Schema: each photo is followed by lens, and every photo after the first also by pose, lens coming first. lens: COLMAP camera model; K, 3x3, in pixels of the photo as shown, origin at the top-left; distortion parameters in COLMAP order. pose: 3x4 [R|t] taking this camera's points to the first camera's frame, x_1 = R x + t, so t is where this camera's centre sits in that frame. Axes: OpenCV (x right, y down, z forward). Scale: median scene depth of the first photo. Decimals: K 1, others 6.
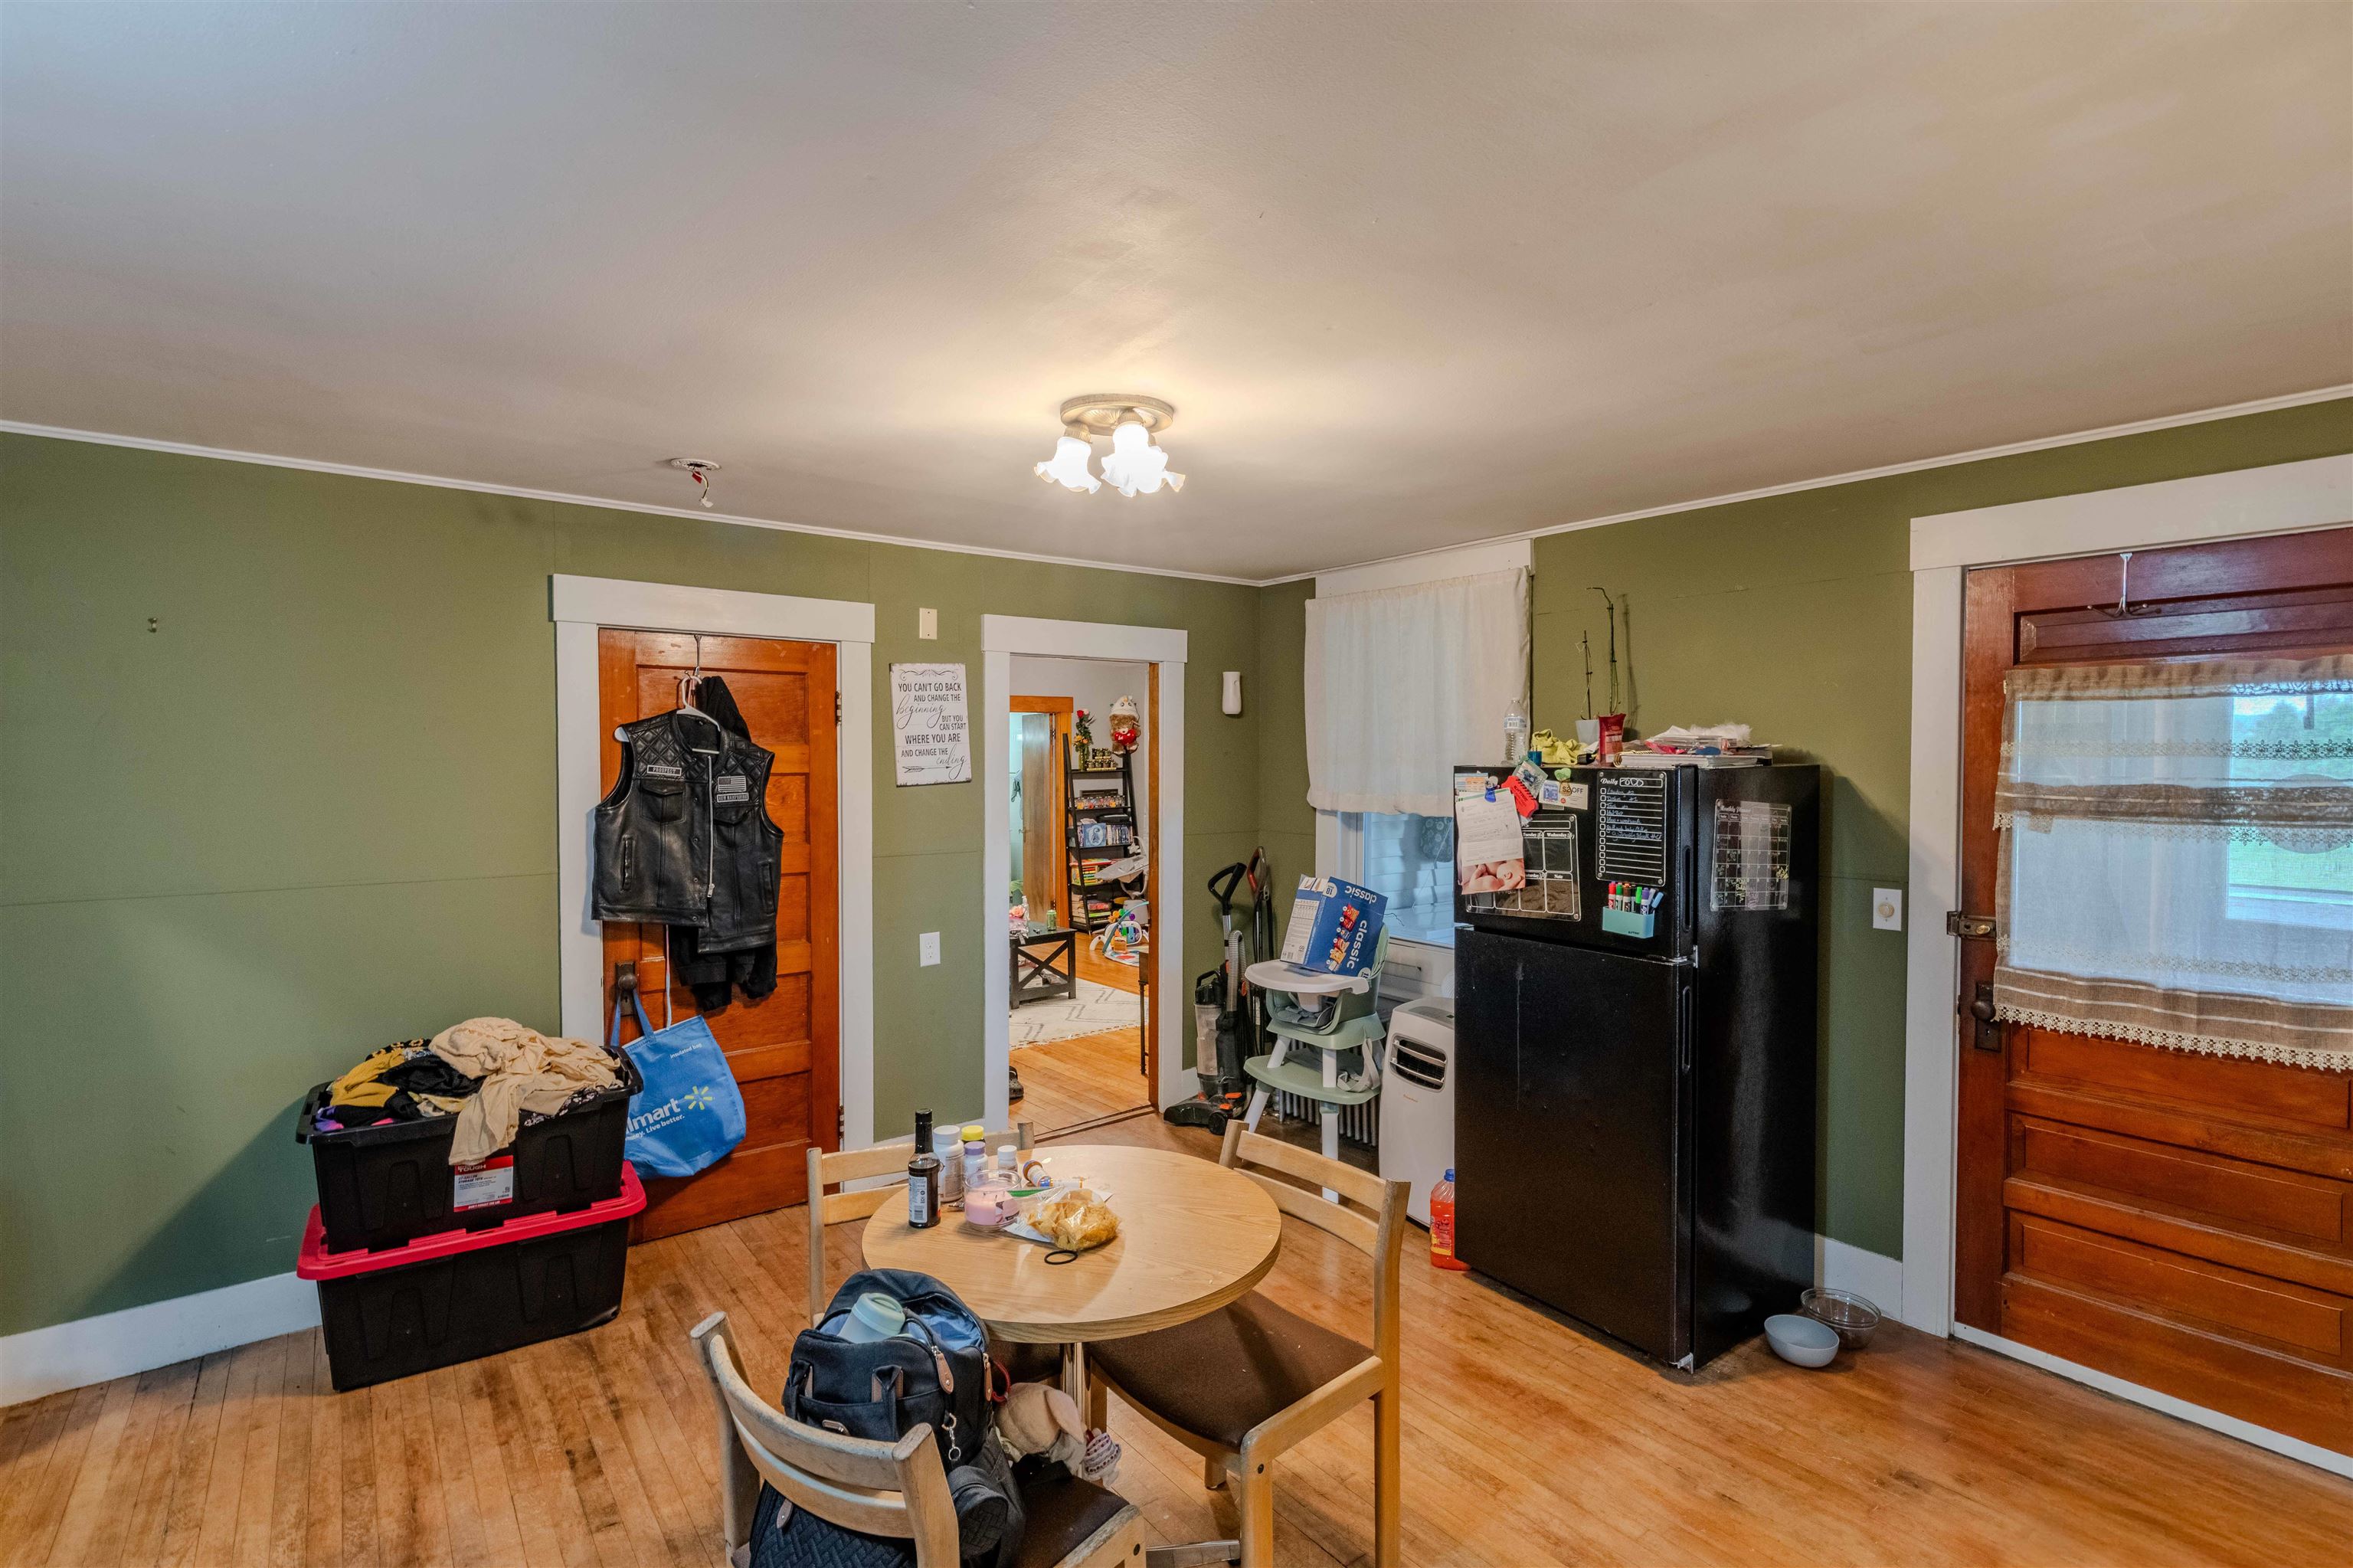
lens RADIAL K [[1067.8, 0, 1176.1], [0, 1067.8, 782.6], [0, 0, 1]] dist [-0.001077, -0.001570]
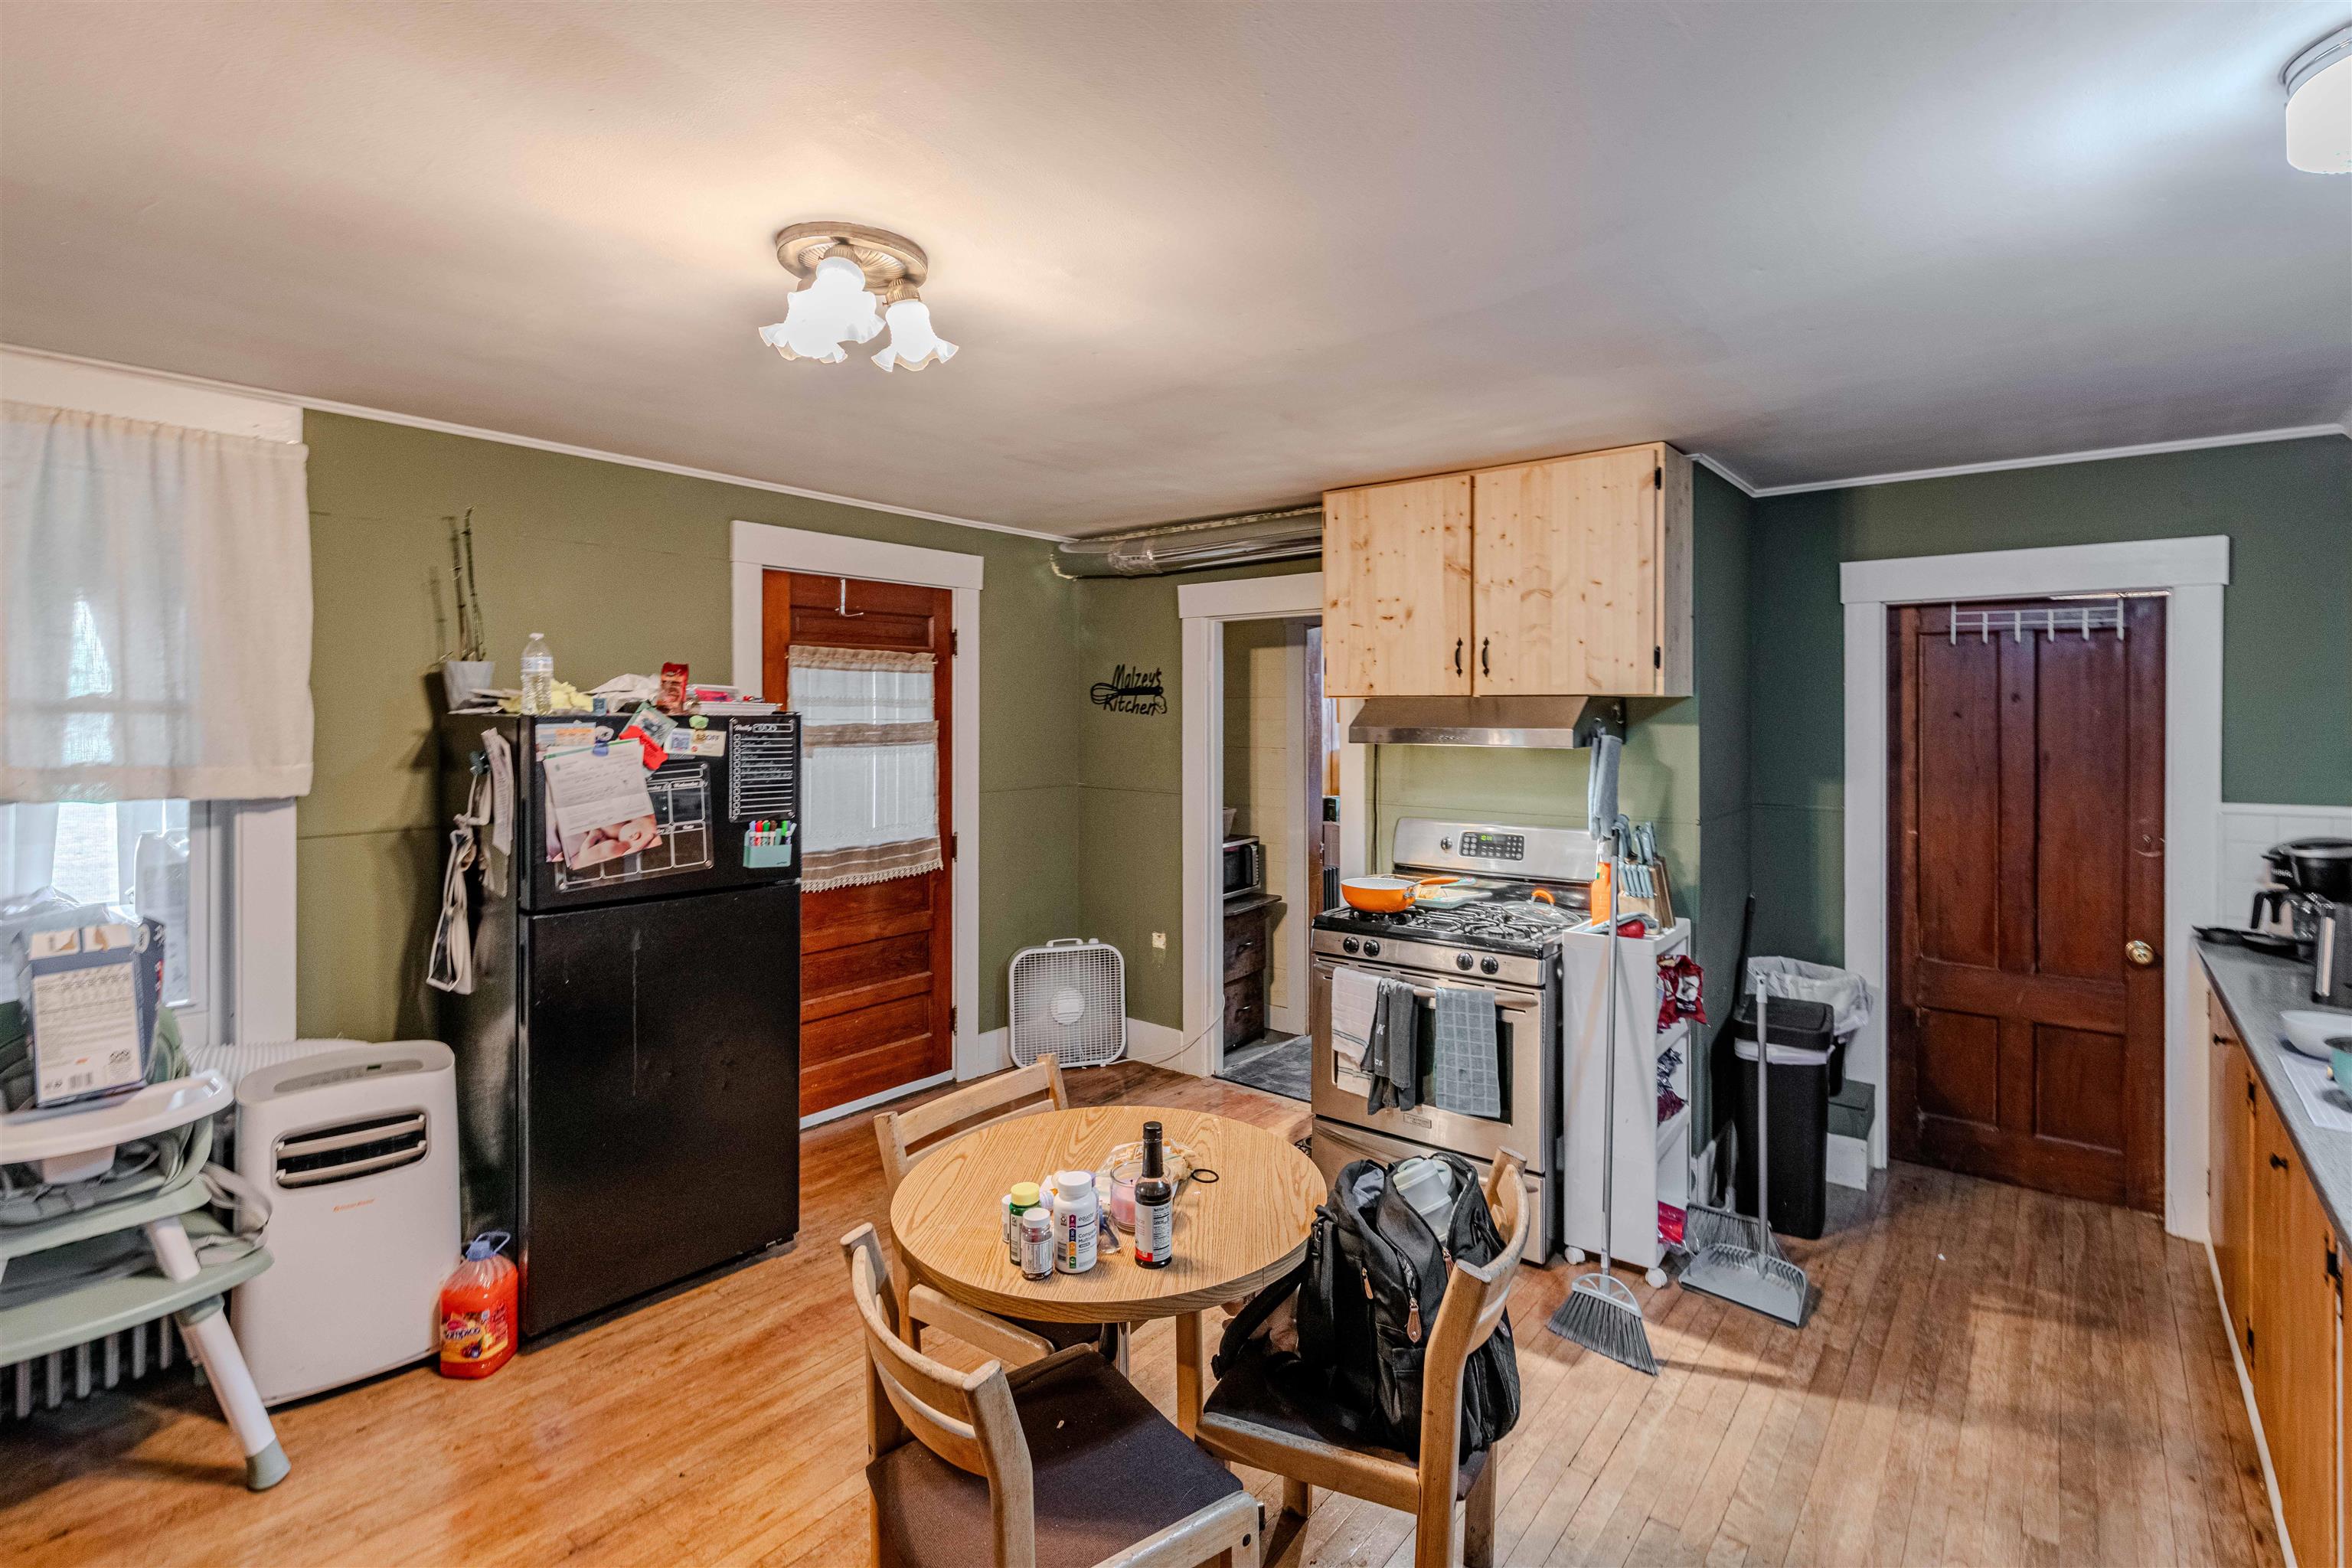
lens RADIAL K [[1067.3, 0, 1187.1], [0, 1067.3, 714.3], [0, 0, 1]] dist [-0.001077, -0.001570]
pose [[-0.221793, -0.001803, 0.975092, -0.696919], [0.024767, 0.999665, 0.007482, -0.011211], [-0.974779, 0.025810, -0.221674, 0.773830]]
